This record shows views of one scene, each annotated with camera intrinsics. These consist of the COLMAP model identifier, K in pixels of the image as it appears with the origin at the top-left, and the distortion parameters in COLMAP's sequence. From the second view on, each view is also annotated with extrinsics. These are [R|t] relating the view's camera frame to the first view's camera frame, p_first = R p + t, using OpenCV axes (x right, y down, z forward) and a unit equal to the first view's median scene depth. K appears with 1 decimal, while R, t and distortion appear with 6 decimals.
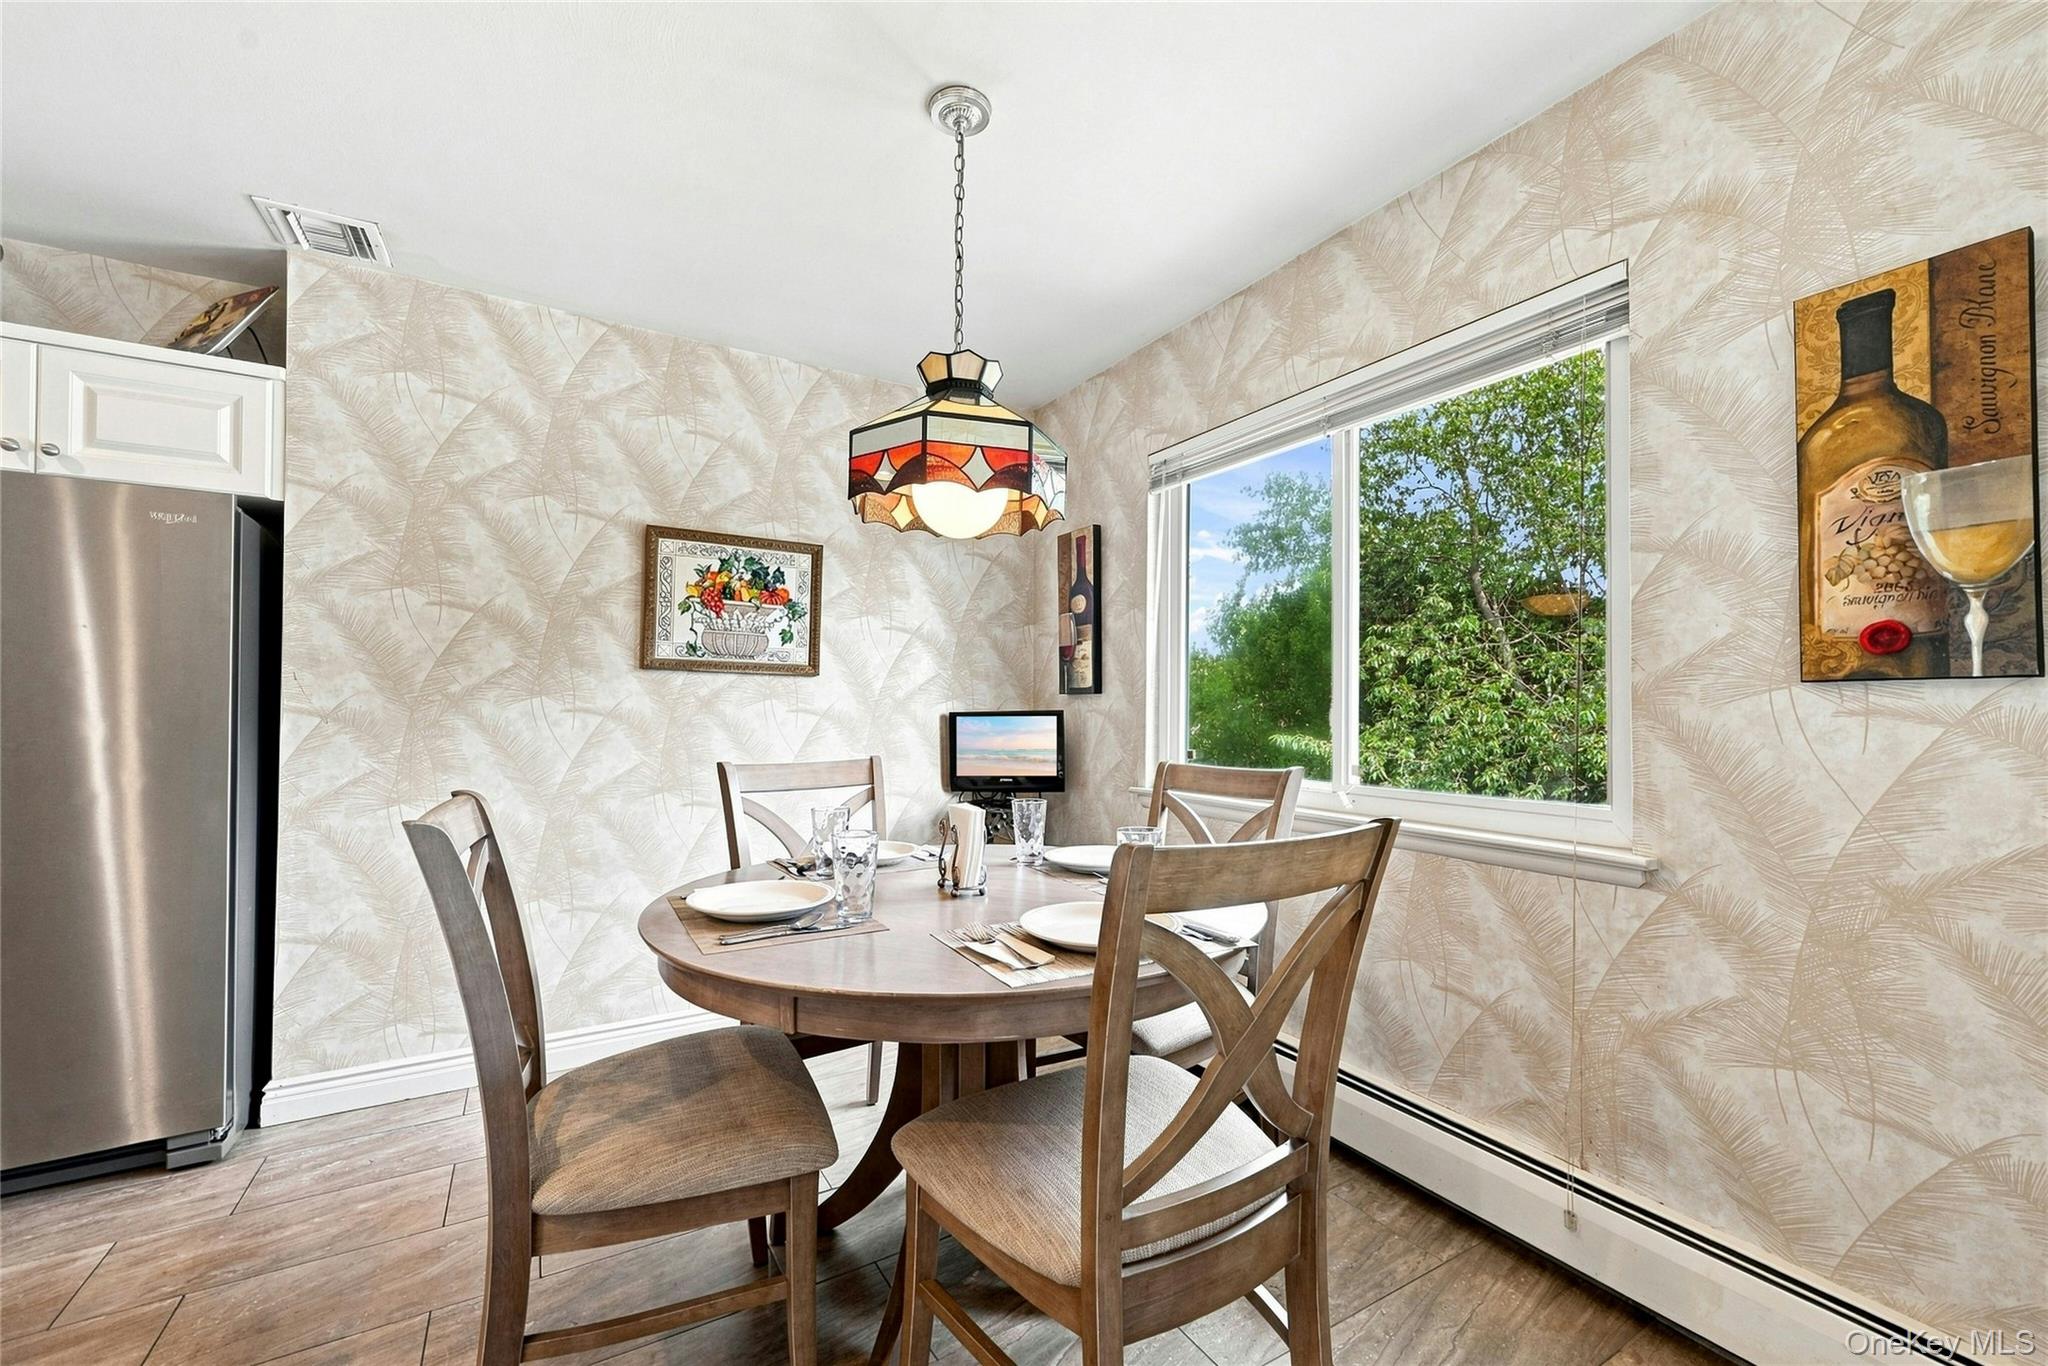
lens RADIAL K [[846.2, 0, 1032.6], [0, 846.2, 690.3], [0, 0, 1]] dist [0.000433, 0.000094]
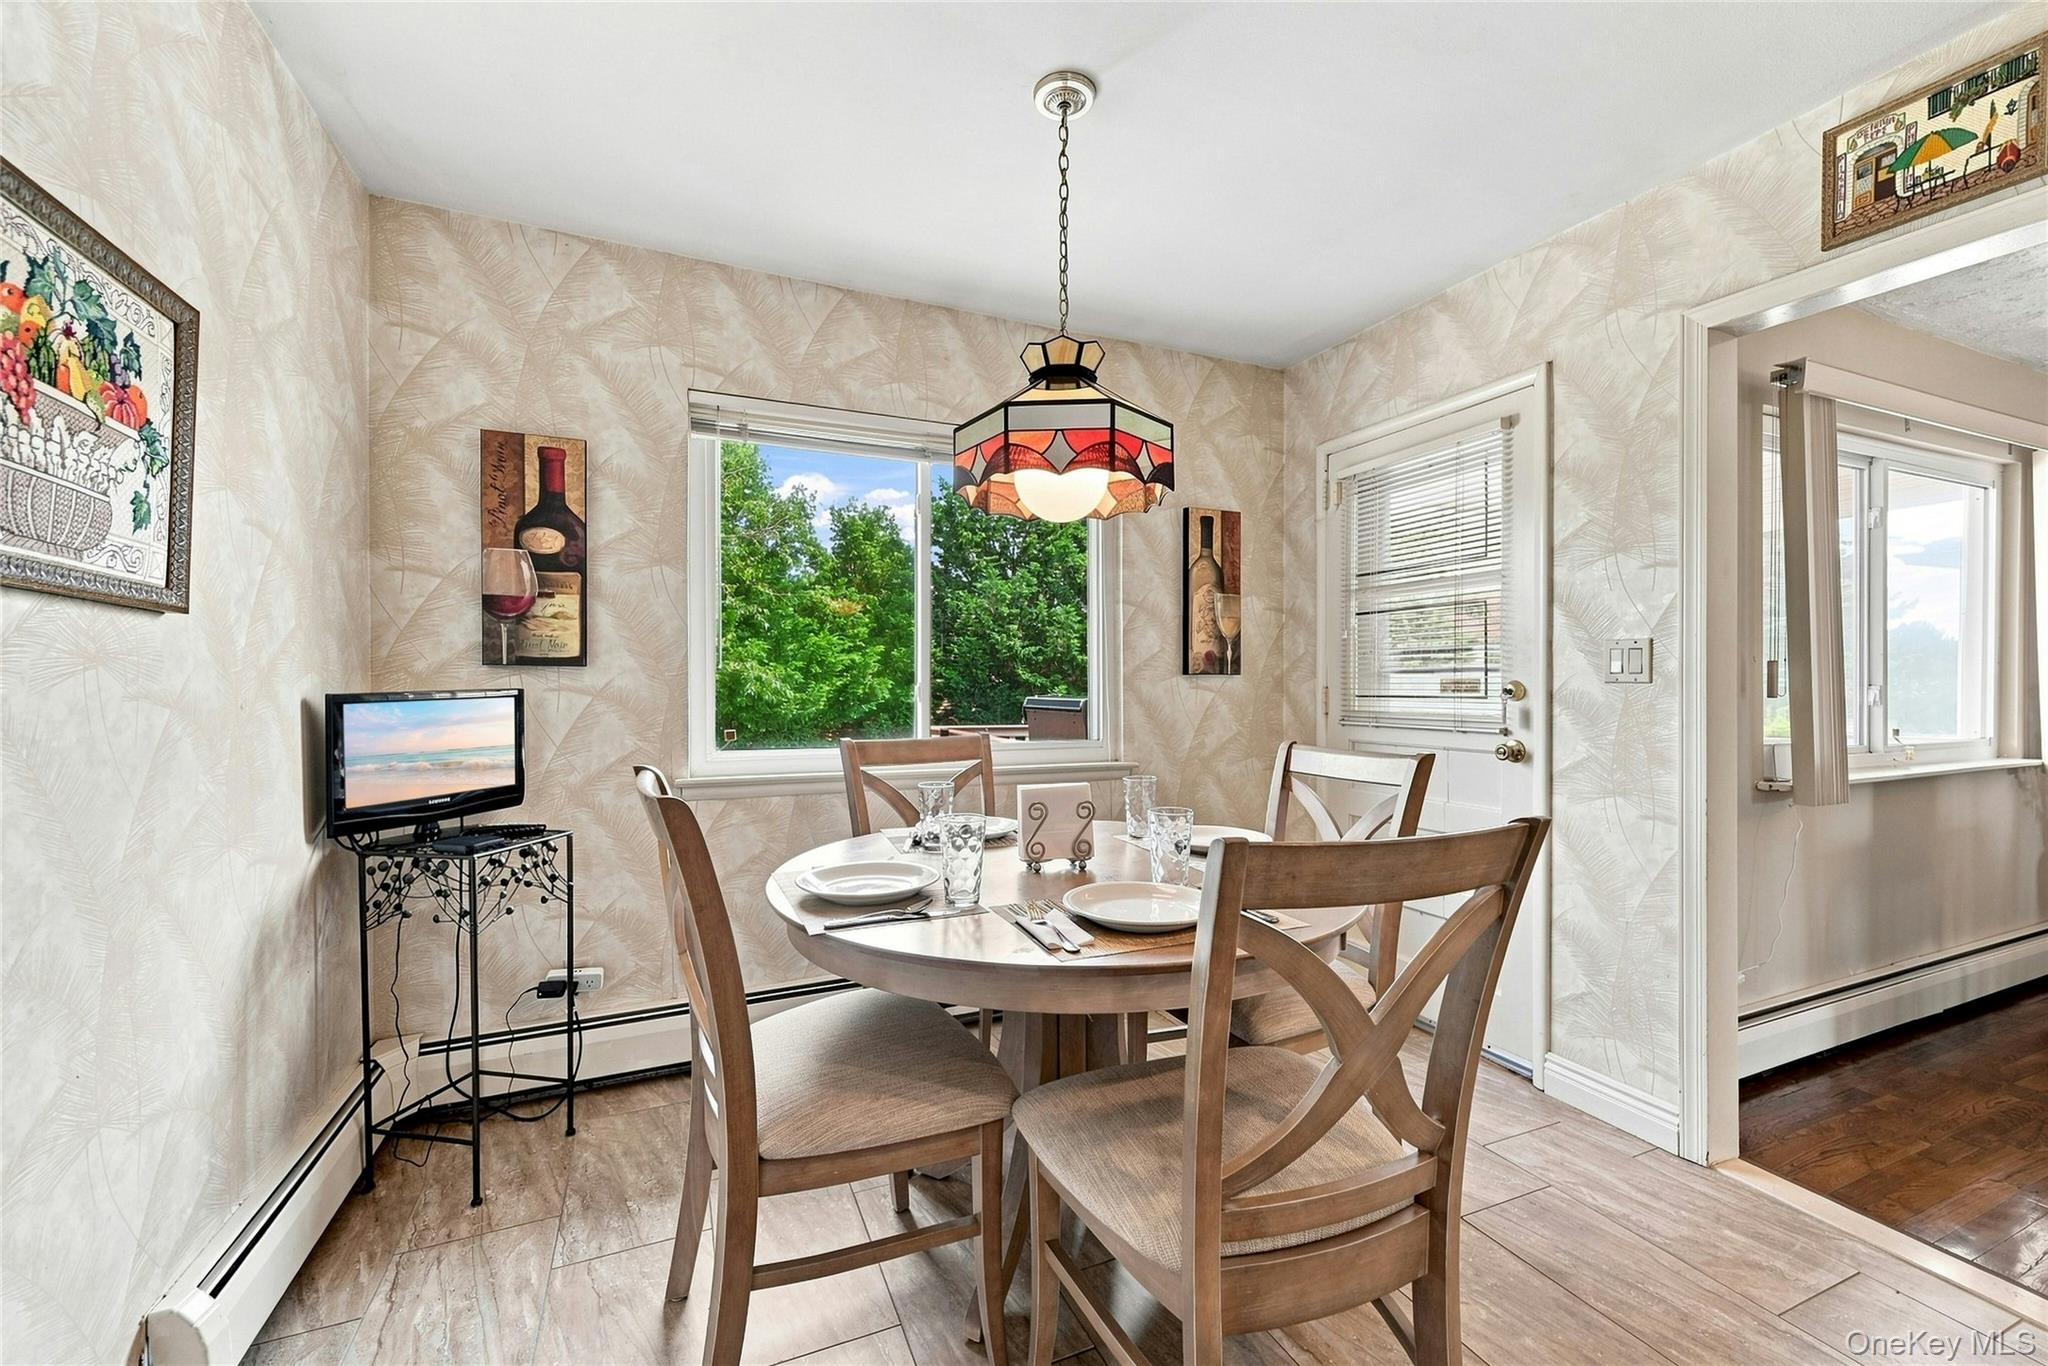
lens RADIAL K [[813.8, 0, 1024.0], [0, 813.8, 683.0], [0, 0, 1]] dist [-0.000592, -0.000111]
pose [[0.123750, -0.005481, 0.992298, -0.791558], [-0.026220, 0.999618, 0.008792, 0.003437], [-0.991967, -0.027106, 0.123559, 0.688750]]
